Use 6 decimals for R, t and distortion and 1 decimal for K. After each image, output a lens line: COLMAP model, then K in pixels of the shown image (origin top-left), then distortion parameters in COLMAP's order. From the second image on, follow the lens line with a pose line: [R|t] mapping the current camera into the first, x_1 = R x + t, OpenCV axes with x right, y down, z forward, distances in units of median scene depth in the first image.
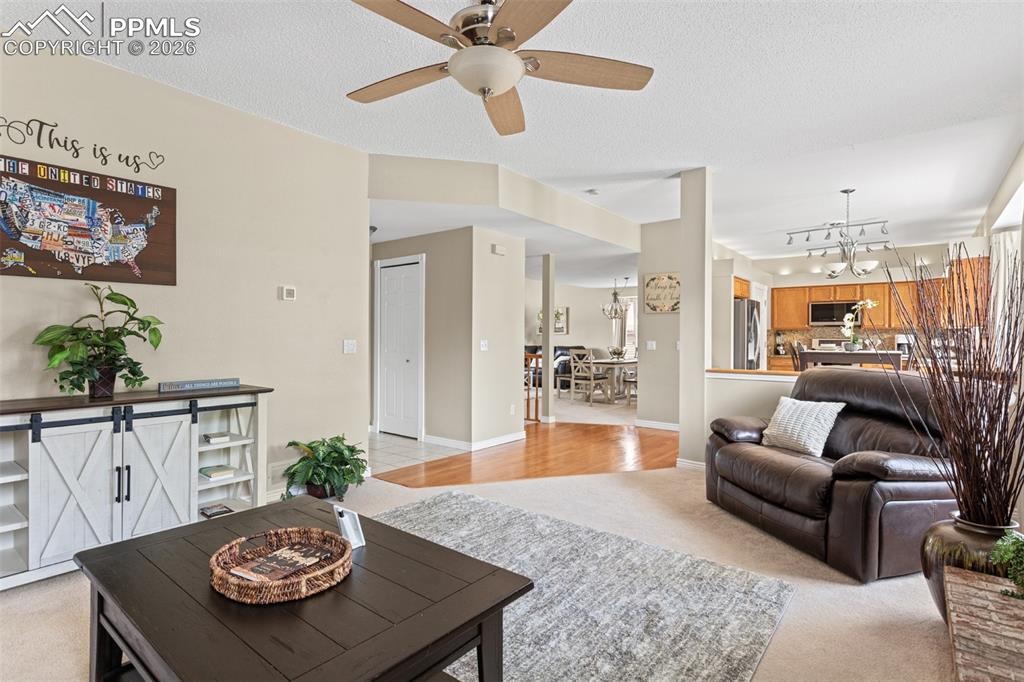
lens RADIAL K [[516.4, 0, 510.9], [0, 516.4, 337.0], [0, 0, 1]] dist [-0.007055, -0.000328]
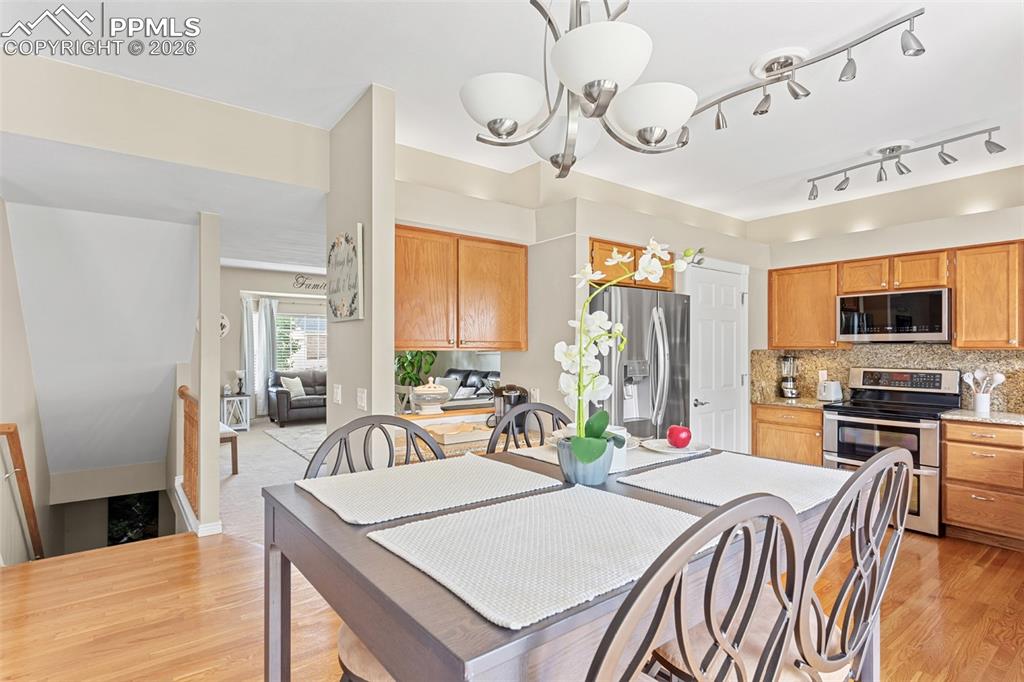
lens RADIAL K [[516.4, 0, 512.3], [0, 516.4, 347.2], [0, 0, 1]] dist [-0.007055, -0.000328]
pose [[0.970026, -0.004002, -0.242967, 0.395837], [0.003630, 0.999991, -0.001979, -0.017267], [0.242973, 0.001038, 0.970032, 0.448076]]
